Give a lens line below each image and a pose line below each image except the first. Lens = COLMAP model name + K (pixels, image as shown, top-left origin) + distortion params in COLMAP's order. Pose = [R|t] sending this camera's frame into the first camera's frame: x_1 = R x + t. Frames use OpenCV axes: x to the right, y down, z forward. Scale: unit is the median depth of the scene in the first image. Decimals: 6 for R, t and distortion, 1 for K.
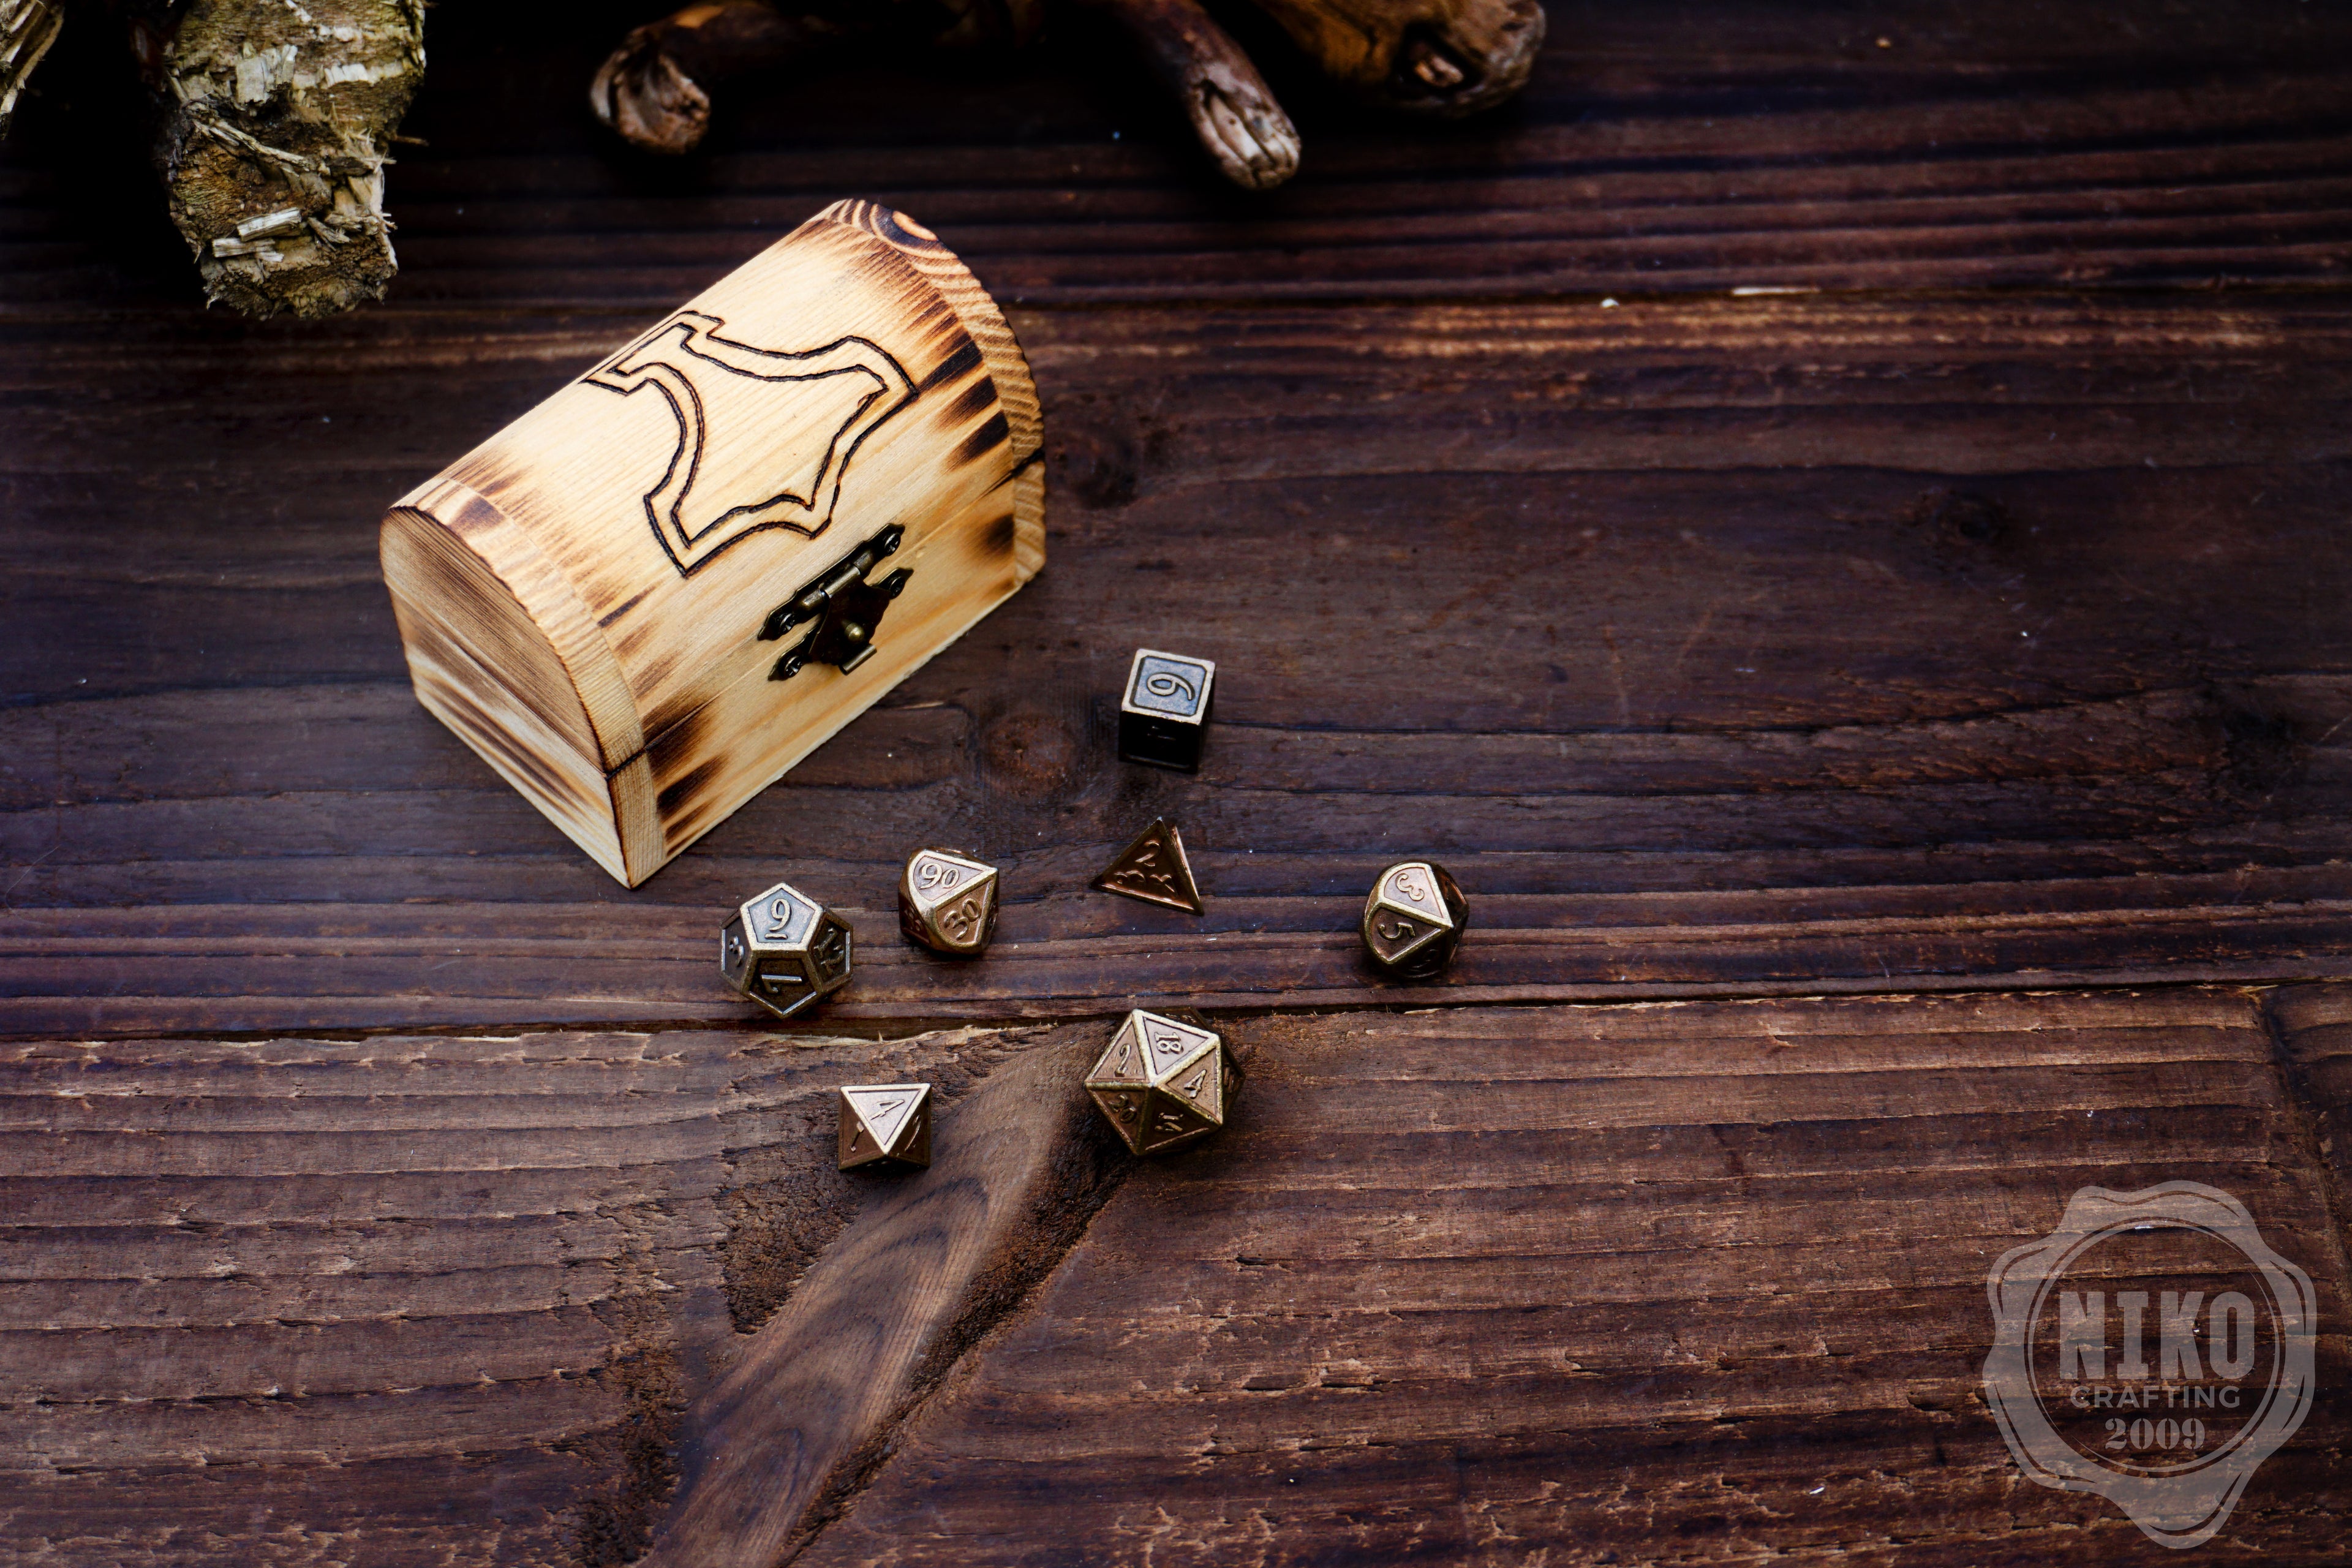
lens RADIAL K [[2857.7, 0, 1169.3], [0, 2857.7, 782.8], [0, 0, 1]] dist [0.010507, -0.043125]
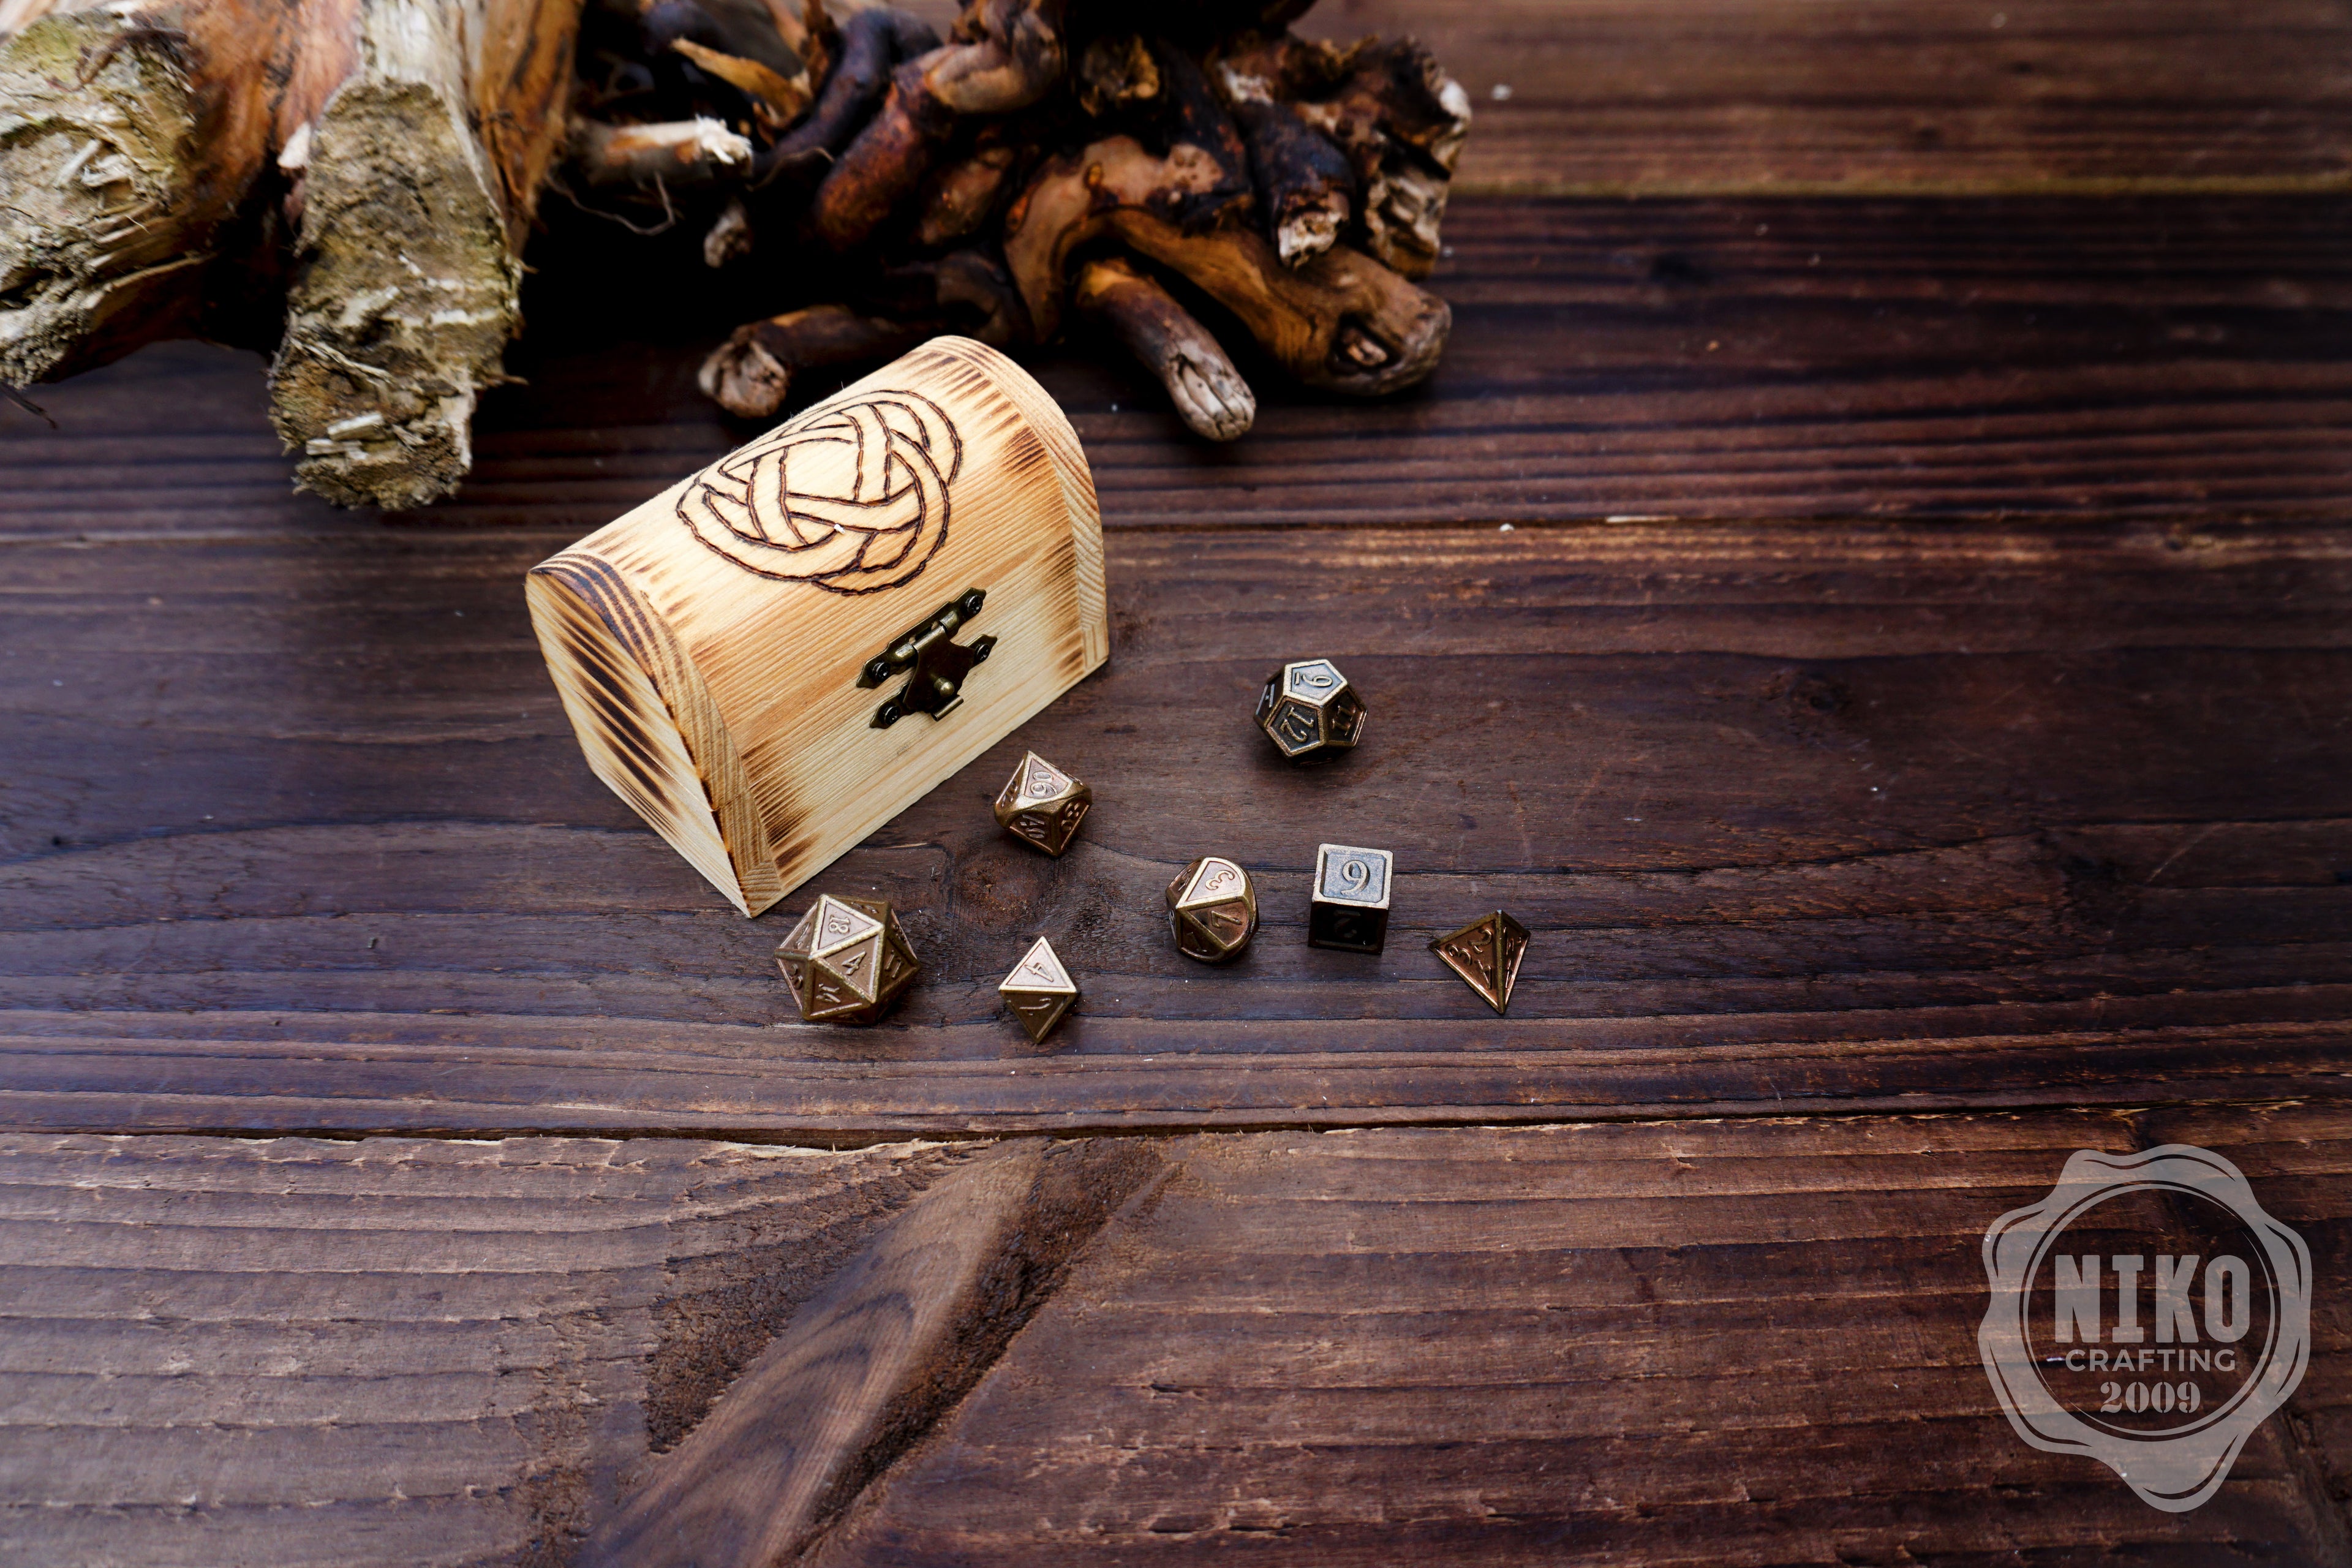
lens RADIAL K [[1567.4, 0, 1173.4], [0, 1567.4, 781.2], [0, 0, 1]] dist [-0.059084, 0.032996]
pose [[0.998847, 0.004863, -0.047753, 0.052238], [-0.009260, 0.995688, -0.092304, 0.004789], [0.047098, 0.092639, 0.994585, 0.403278]]
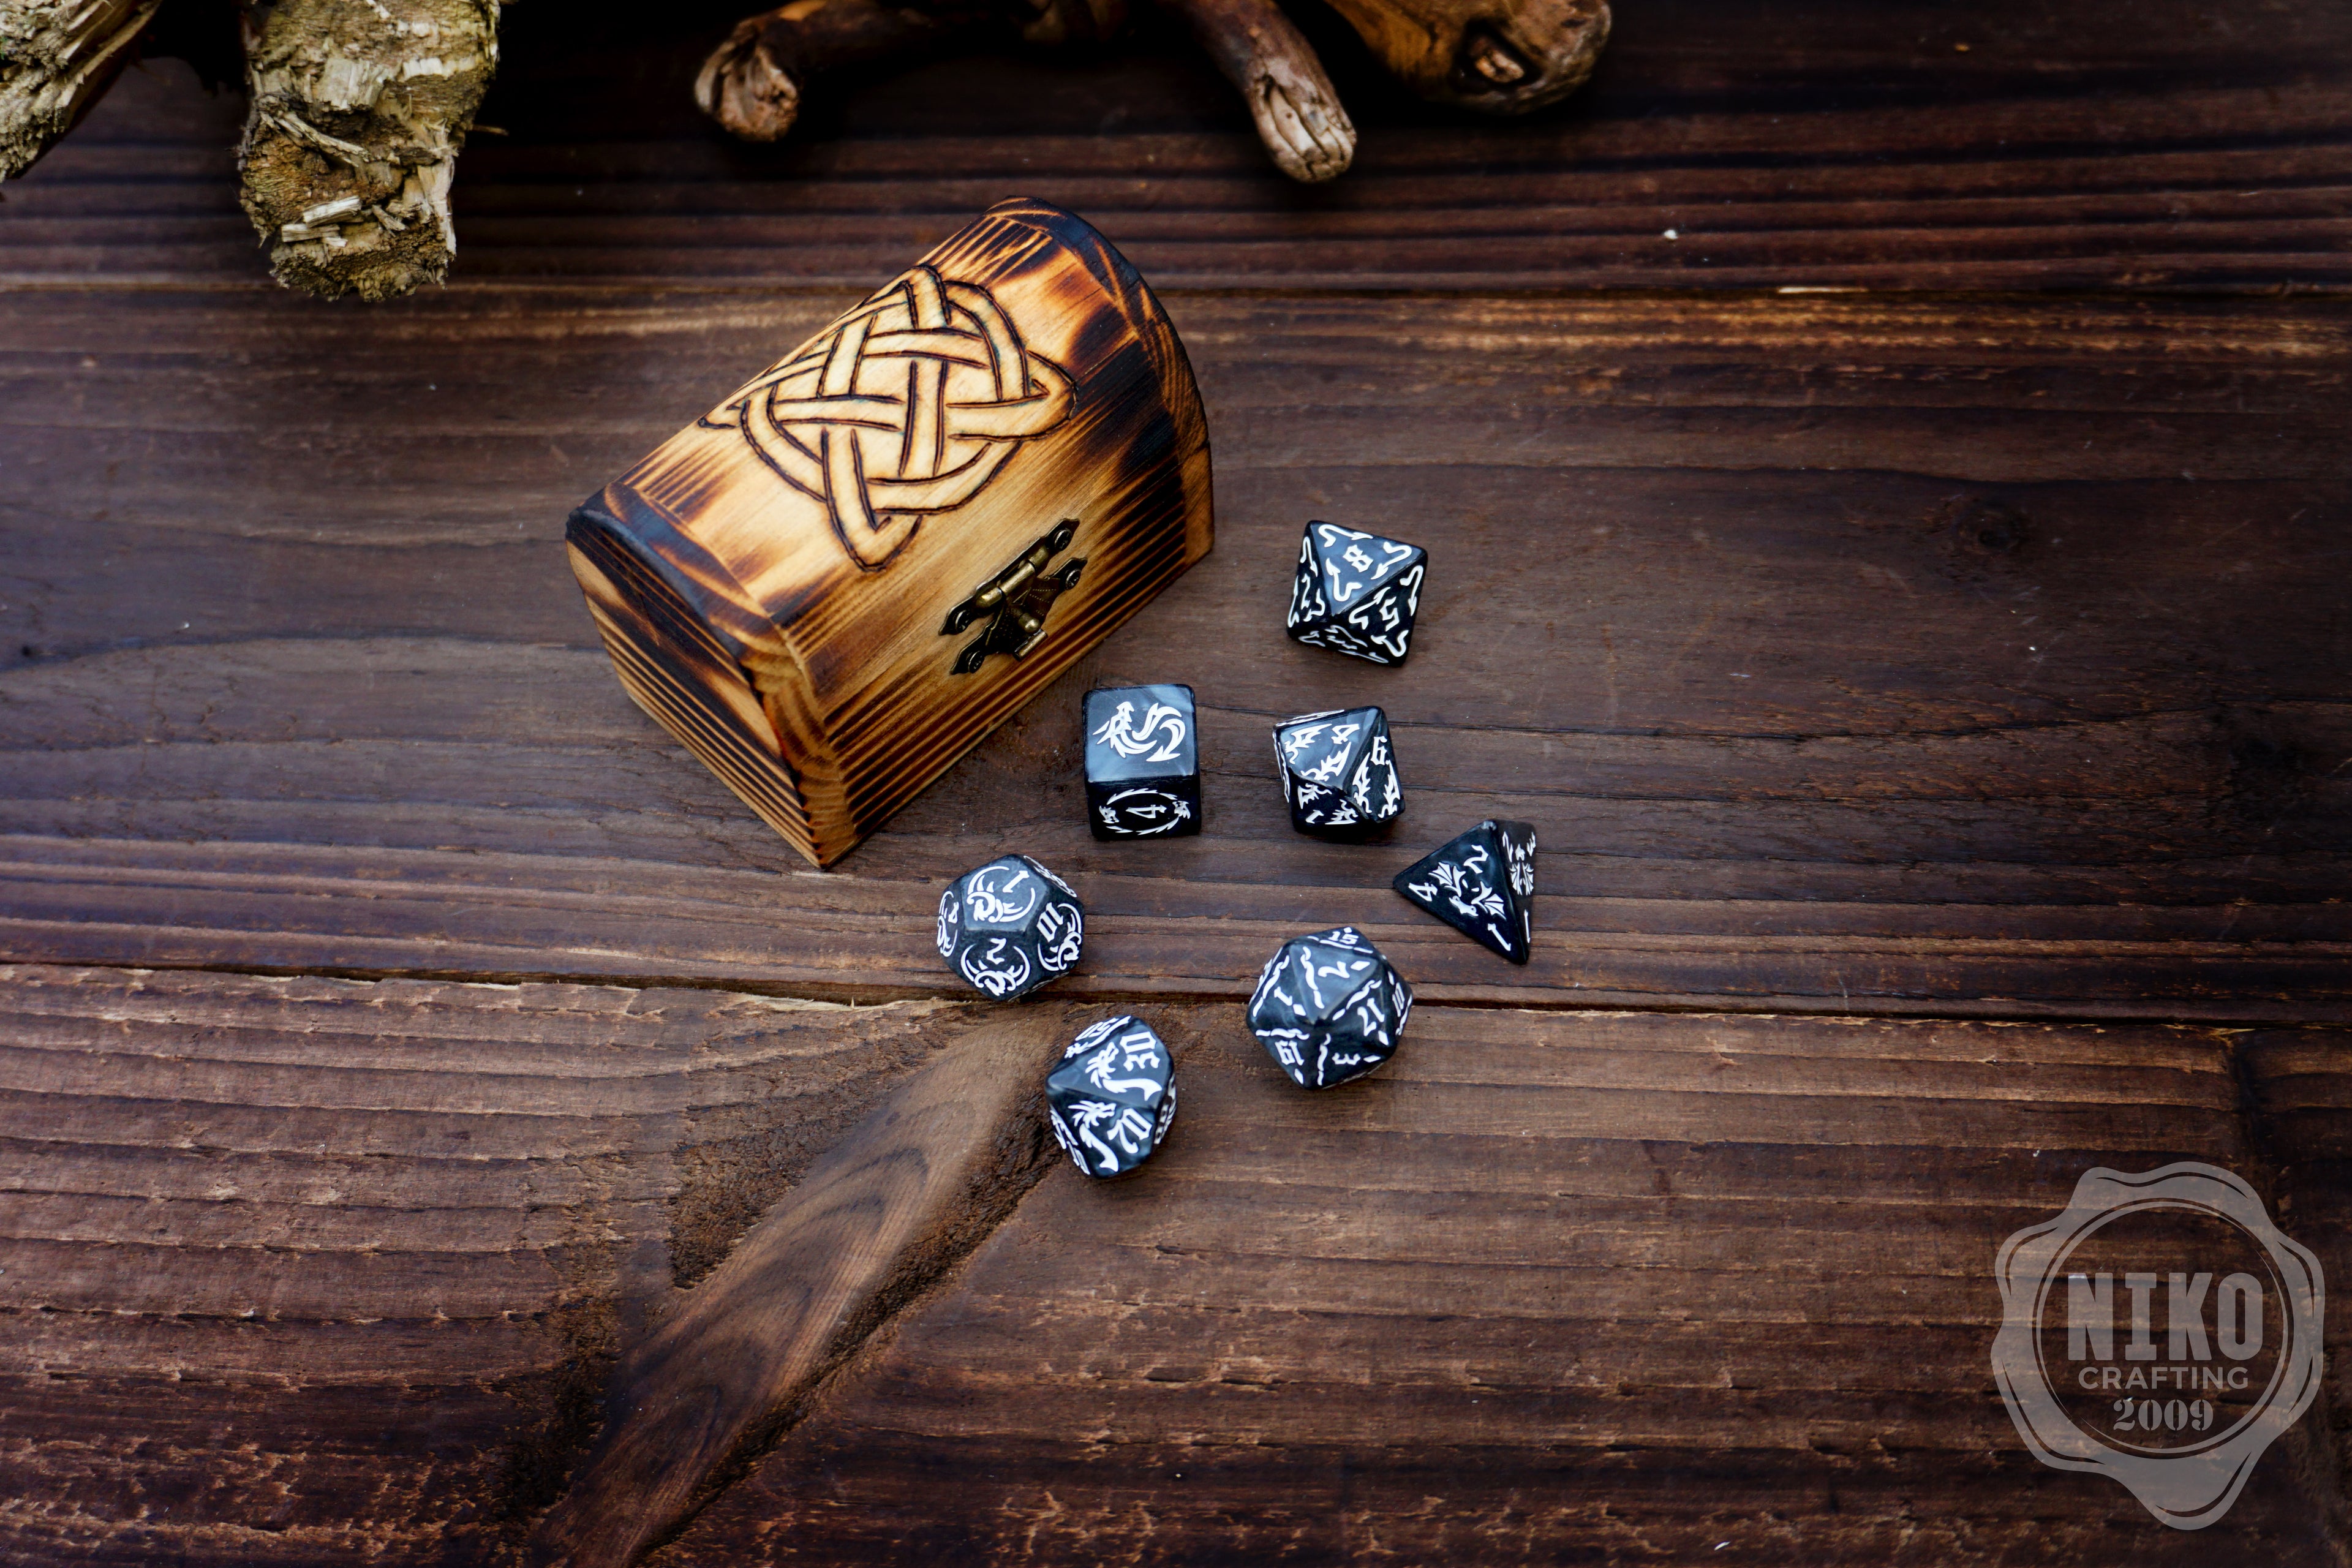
lens RADIAL K [[2410.1, 0, 1172.6], [0, 2410.1, 774.5], [0, 0, 1]] dist [0.011416, -0.027433]
pose [[0.990519, 0.045540, -0.129611, 0.124267], [-0.038441, 0.997648, 0.056757, -0.048810], [0.131891, -0.051237, 0.989939, 0.138341]]
